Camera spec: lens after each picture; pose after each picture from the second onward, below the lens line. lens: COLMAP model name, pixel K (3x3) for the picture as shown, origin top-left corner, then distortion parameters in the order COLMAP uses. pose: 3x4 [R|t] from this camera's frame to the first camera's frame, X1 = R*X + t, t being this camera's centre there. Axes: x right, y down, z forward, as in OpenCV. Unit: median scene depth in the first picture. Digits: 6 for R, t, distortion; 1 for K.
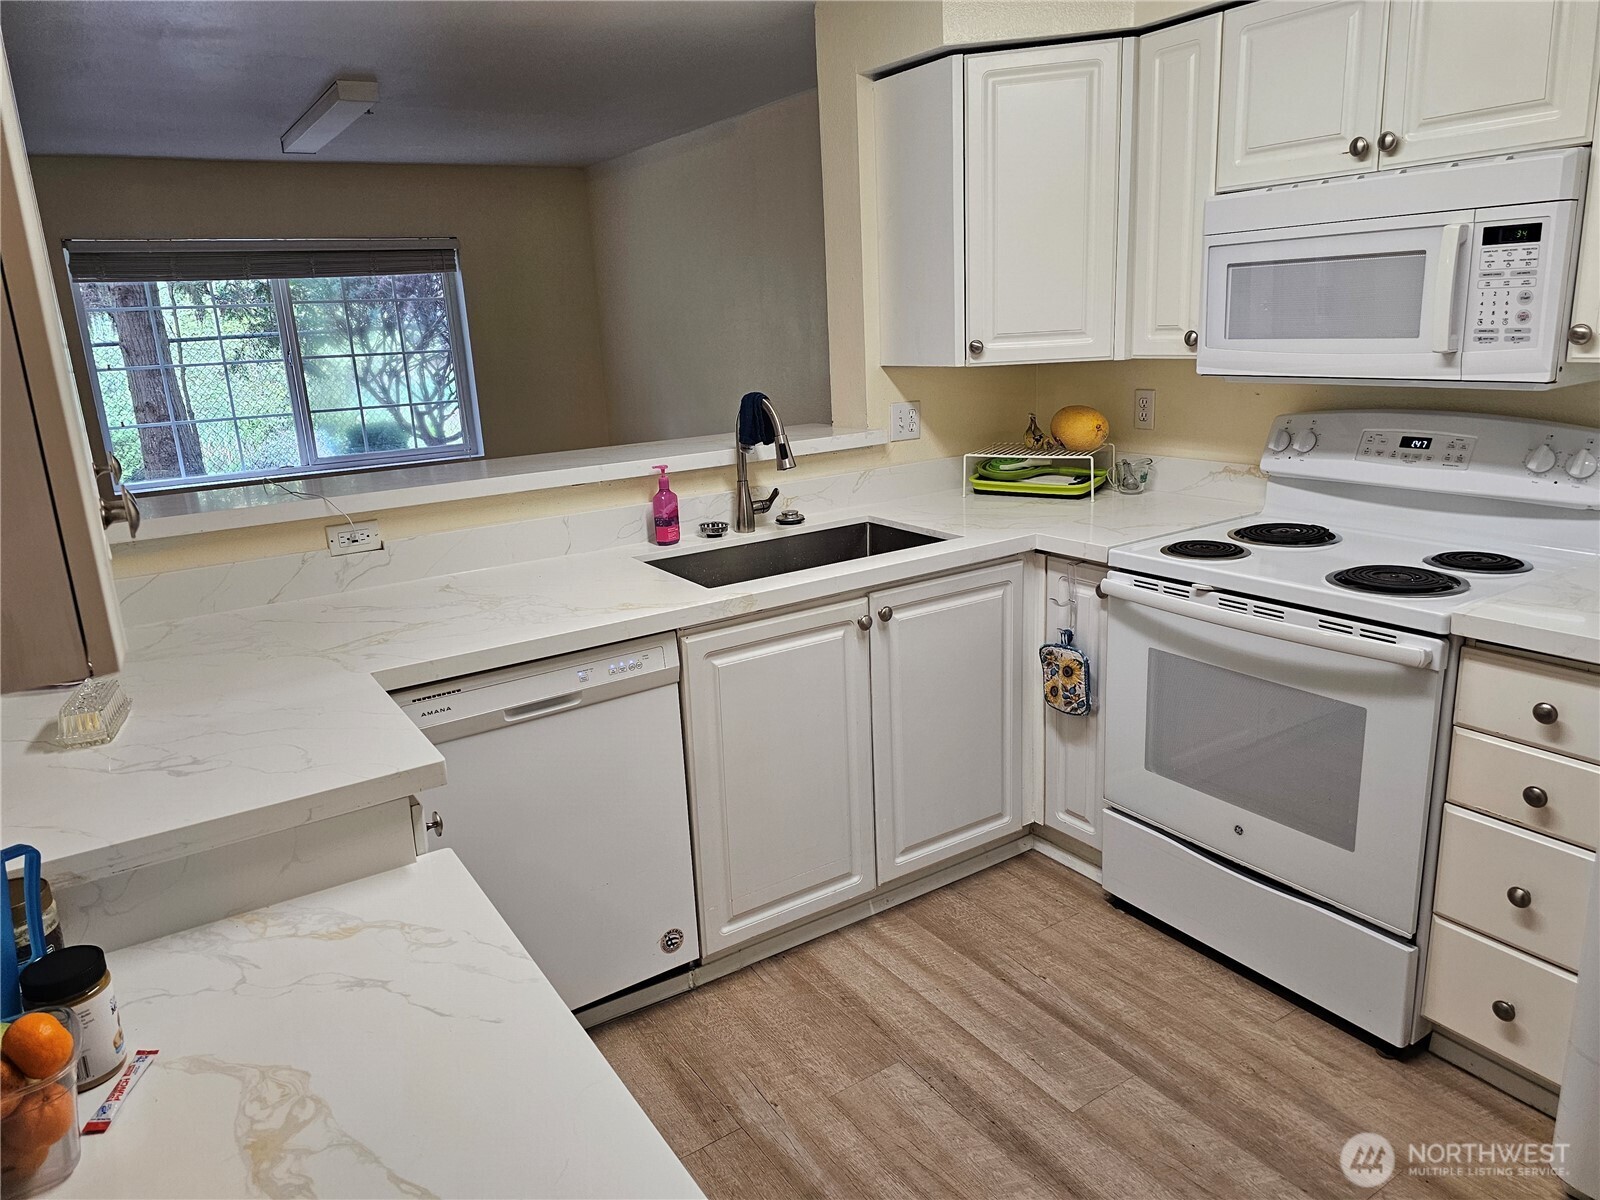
lens RADIAL K [[1077.2, 0, 800.0], [0, 1077.2, 600.0], [0, 0, 1]] dist [0.097297, -0.097083]
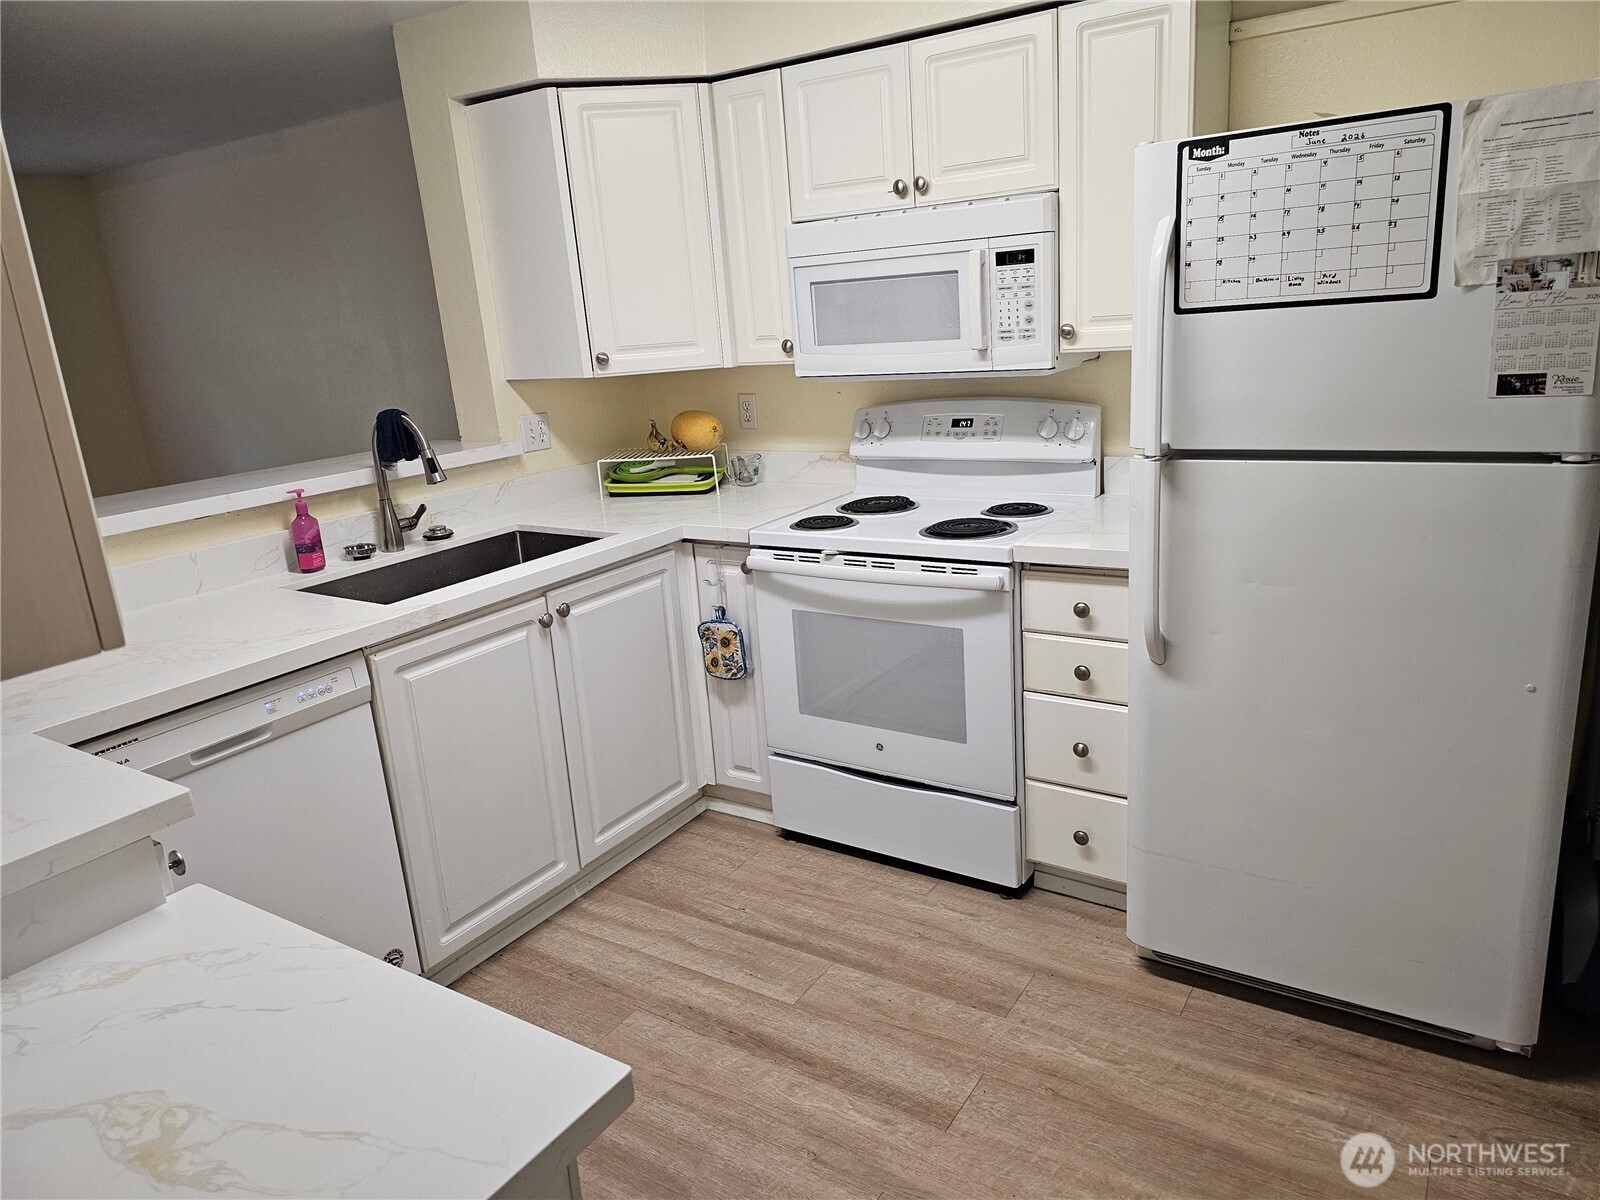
lens RADIAL K [[1078.9, 0, 802.6], [0, 1078.9, 615.8], [0, 0, 1]] dist [0.144222, -0.179777]
pose [[0.914498, -0.128843, 0.383527, -0.118029], [0.130772, 0.991187, 0.021165, 0.026894], [-0.382873, 0.030799, 0.923287, -0.083284]]
